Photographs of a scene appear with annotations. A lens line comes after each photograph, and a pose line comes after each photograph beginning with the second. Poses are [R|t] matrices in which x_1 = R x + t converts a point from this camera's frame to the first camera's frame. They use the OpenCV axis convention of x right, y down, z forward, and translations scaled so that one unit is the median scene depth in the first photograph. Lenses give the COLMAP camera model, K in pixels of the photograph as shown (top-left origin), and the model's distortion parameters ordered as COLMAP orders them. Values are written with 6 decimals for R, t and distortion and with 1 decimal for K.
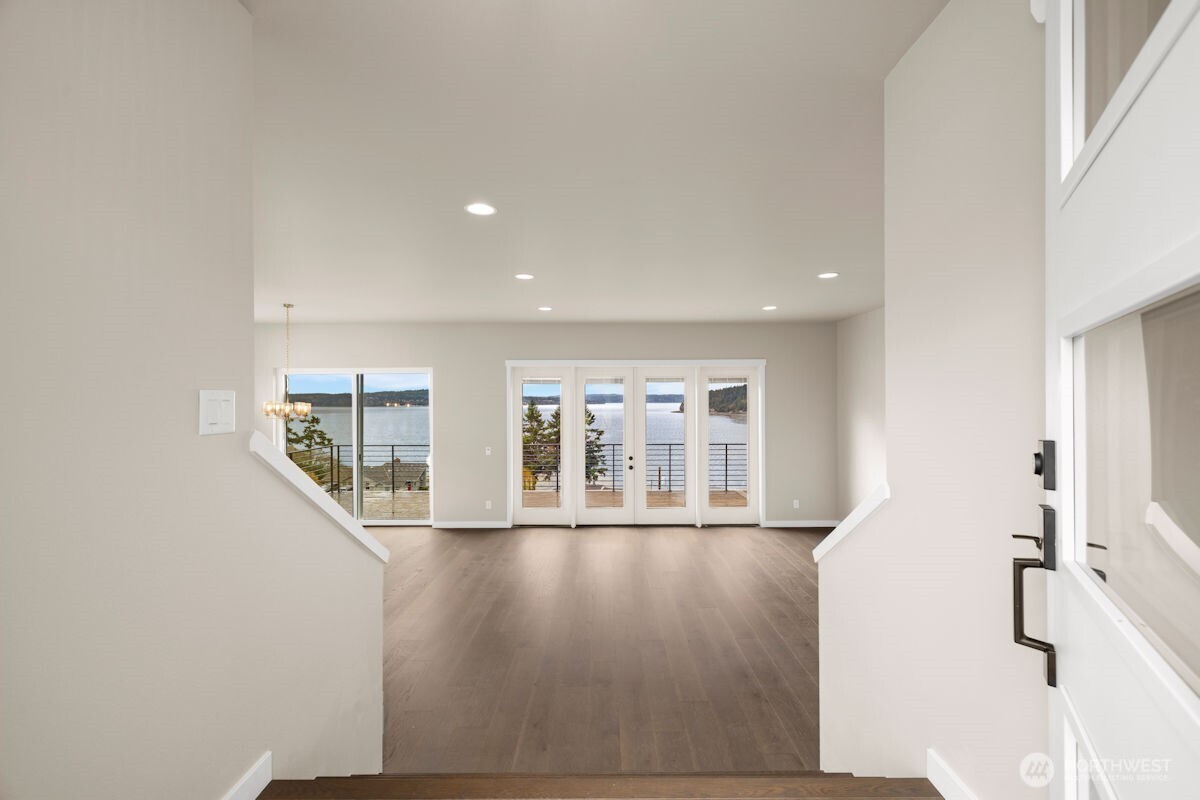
lens RADIAL K [[499.6, 0, 603.9], [0, 499.6, 397.1], [0, 0, 1]] dist [0.000922, 0.000250]
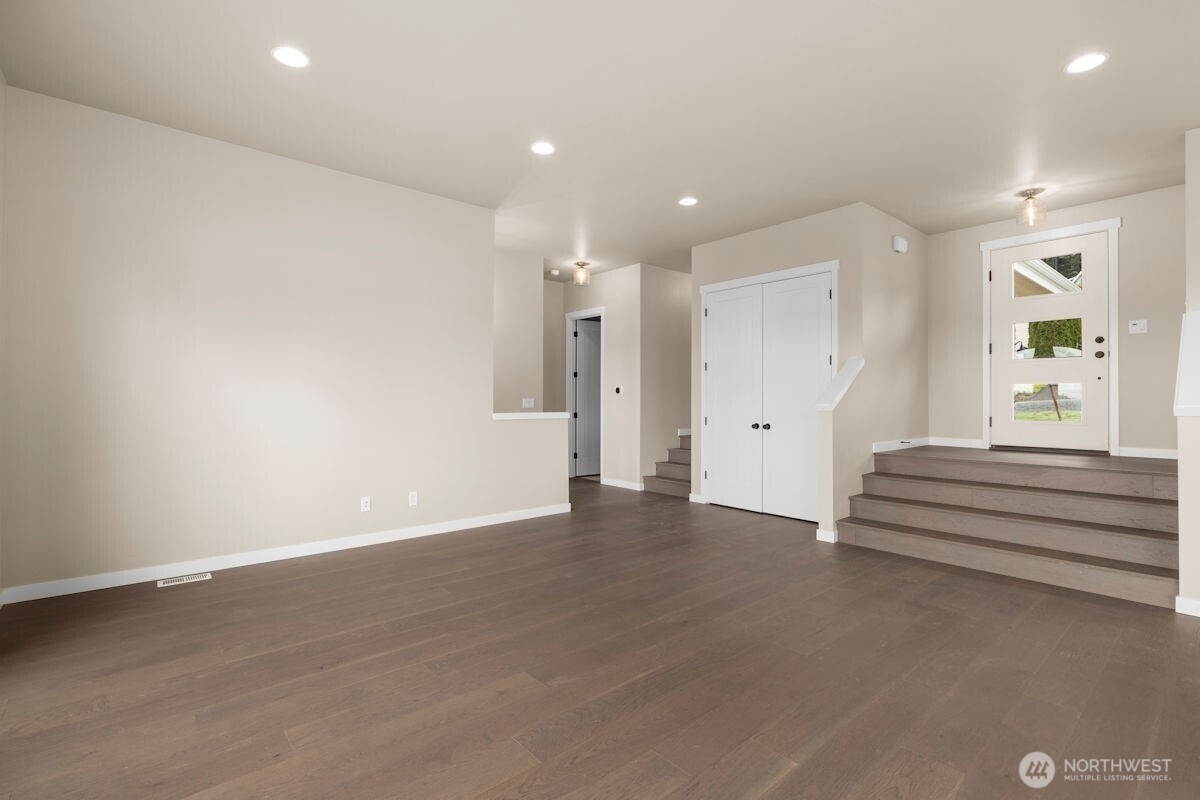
lens RADIAL K [[557.0, 0, 607.7], [0, 557.0, 397.0], [0, 0, 1]] dist [-0.001309, -0.000107]
pose [[-0.662109, 0.007276, 0.749372, -0.127207], [-0.005136, 0.999885, -0.014247, 0.075128], [-0.749390, -0.013282, -0.661996, 0.694103]]
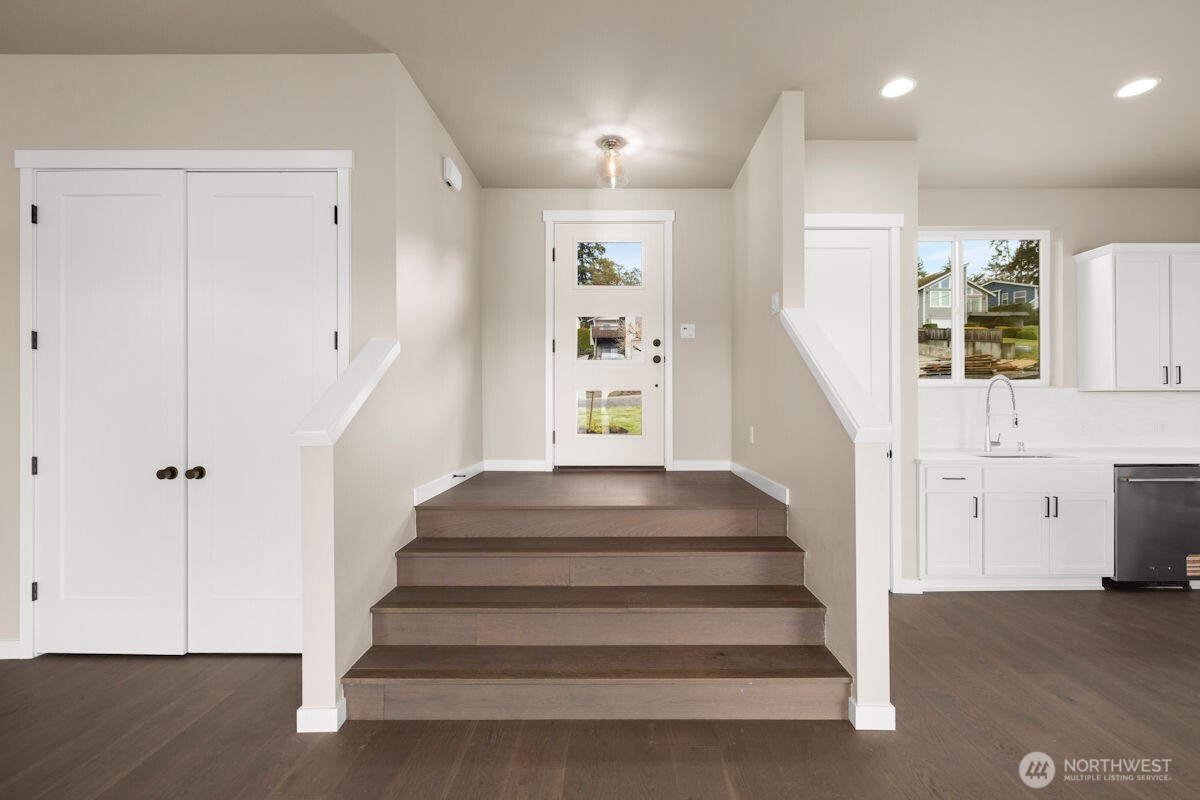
lens RADIAL K [[505.7, 0, 616.9], [0, 505.7, 400.5], [0, 0, 1]] dist [-0.002059, -0.000107]
pose [[-0.999980, 0.004917, -0.003919, -0.009068], [0.004949, 0.999954, -0.008229, 0.063926], [0.003879, -0.008248, -0.999958, 0.435288]]
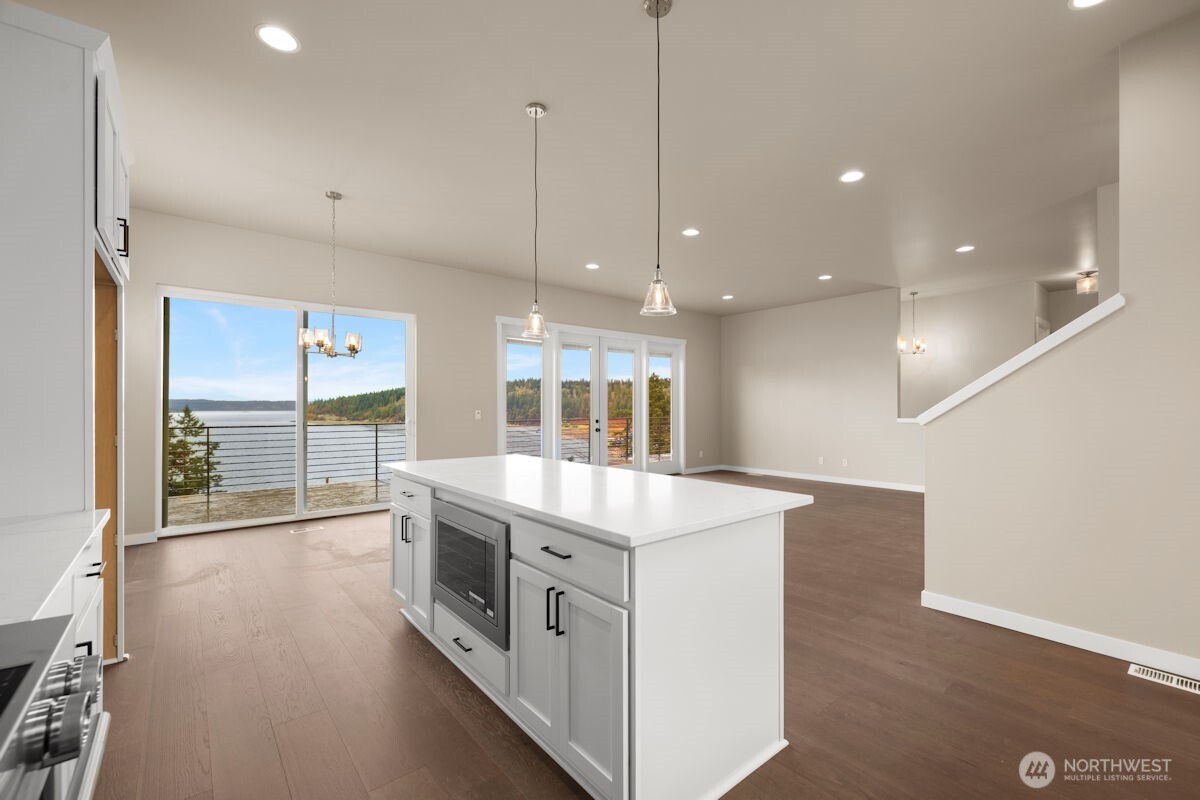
lens RADIAL K [[502.4, 0, 606.4], [0, 502.4, 400.3], [0, 0, 1]] dist [-0.000232, 0.000135]
pose [[0.767586, 0.012129, 0.640831, -0.471093], [-0.006416, 0.999916, -0.011241, 0.068179], [-0.640914, 0.004516, 0.767600, 0.122664]]
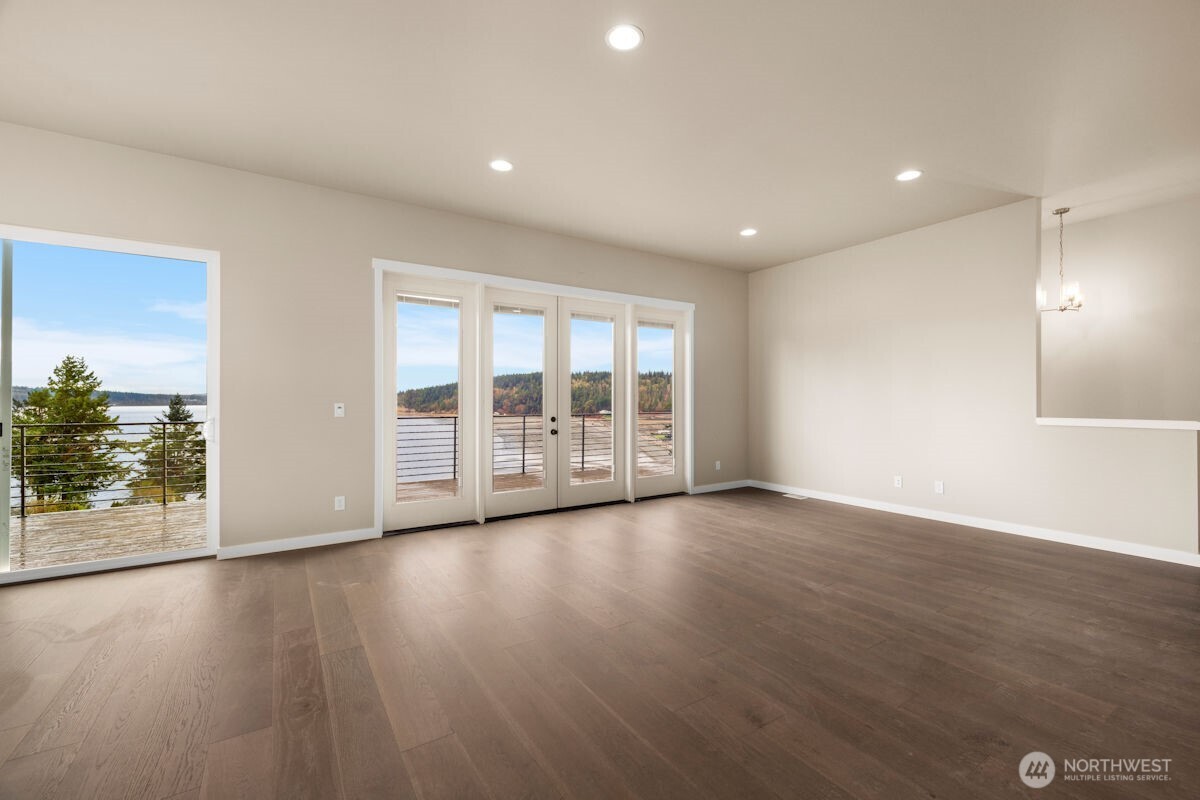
lens RADIAL K [[499.6, 0, 603.9], [0, 499.6, 397.1], [0, 0, 1]] dist [0.000922, 0.000250]
pose [[0.836821, 0.006514, 0.547439, -0.218076], [-0.006414, 0.999977, -0.002094, 0.068972], [-0.547440, -0.001759, 0.836843, 0.260053]]
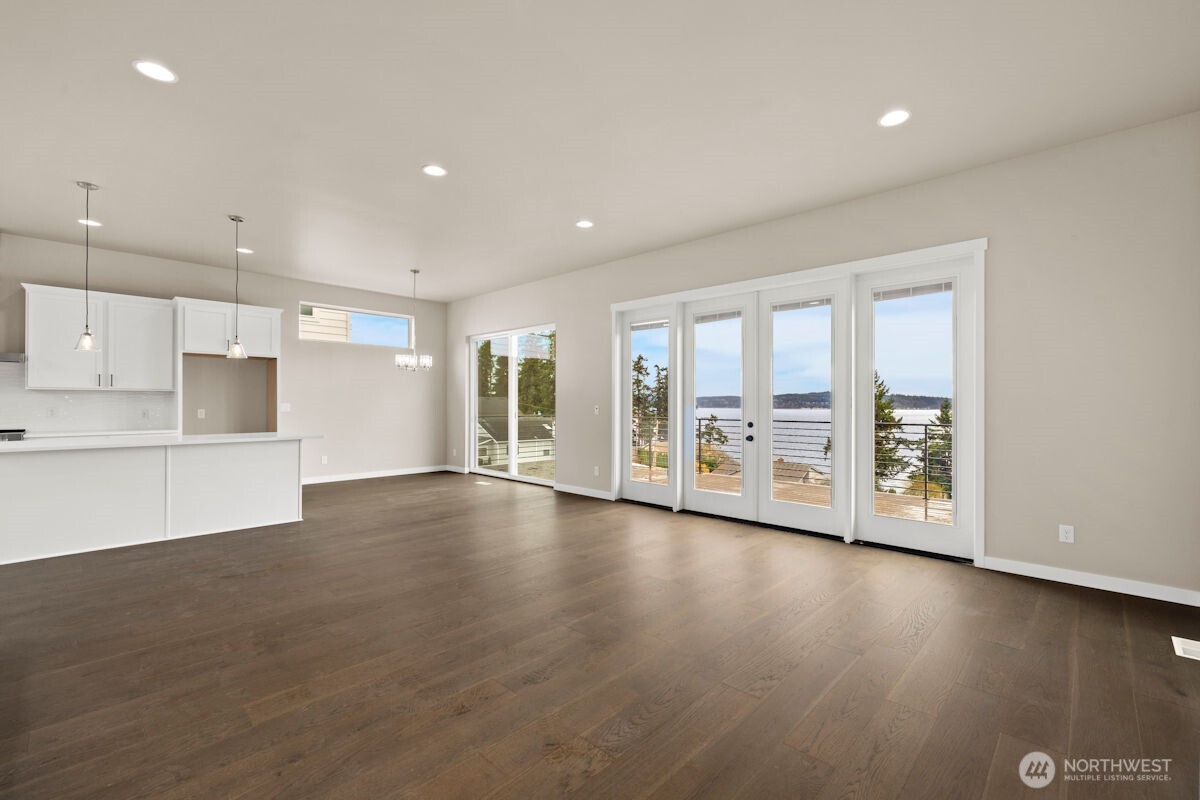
lens RADIAL K [[512.4, 0, 604.6], [0, 512.4, 400.2], [0, 0, 1]] dist [0.002154, 0.000480]
pose [[0.726157, 0.002576, -0.687524, 0.299043], [-0.001460, 0.999997, 0.002206, 0.066462], [0.687528, -0.000598, 0.726158, 0.264811]]
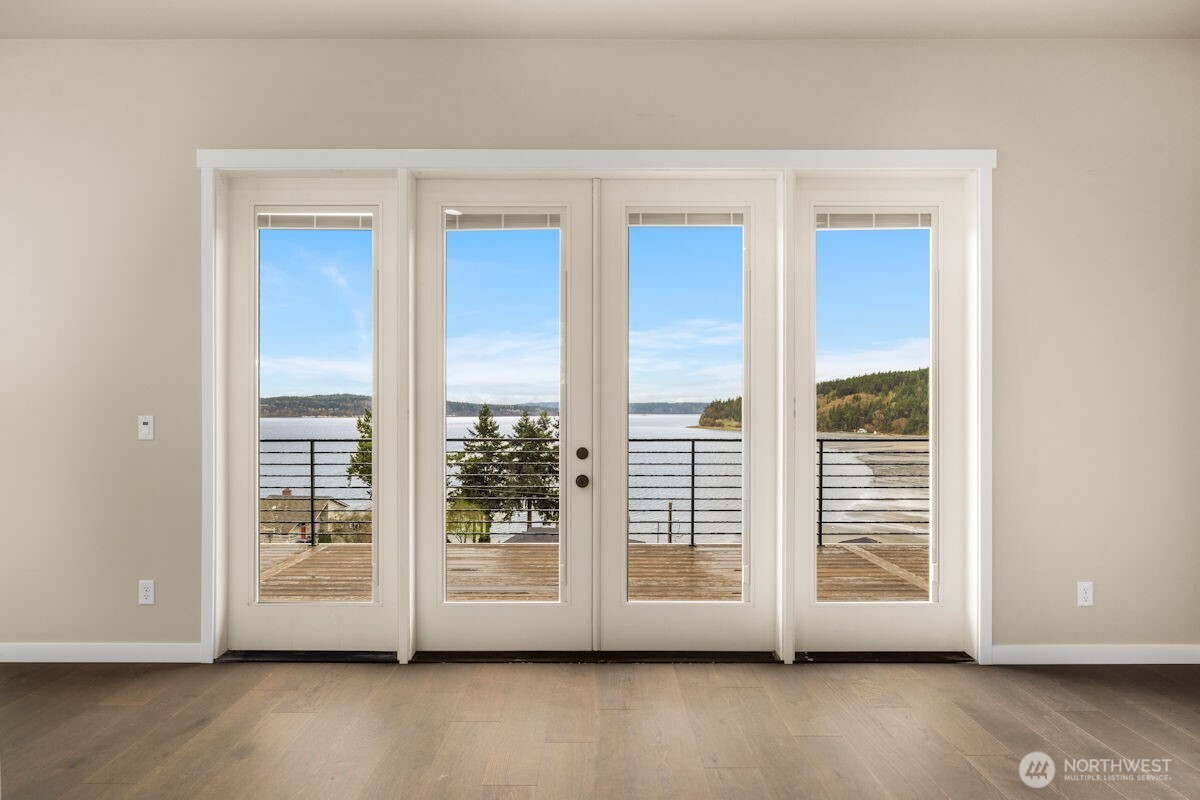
lens RADIAL K [[702.5, 0, 594.8], [0, 702.5, 413.5], [0, 0, 1]] dist [0.001386, 0.001010]
pose [[0.999985, 0.004569, 0.003126, 0.046209], [-0.004603, 0.999929, 0.011001, 0.069075], [-0.003076, -0.011015, 0.999935, 0.403138]]
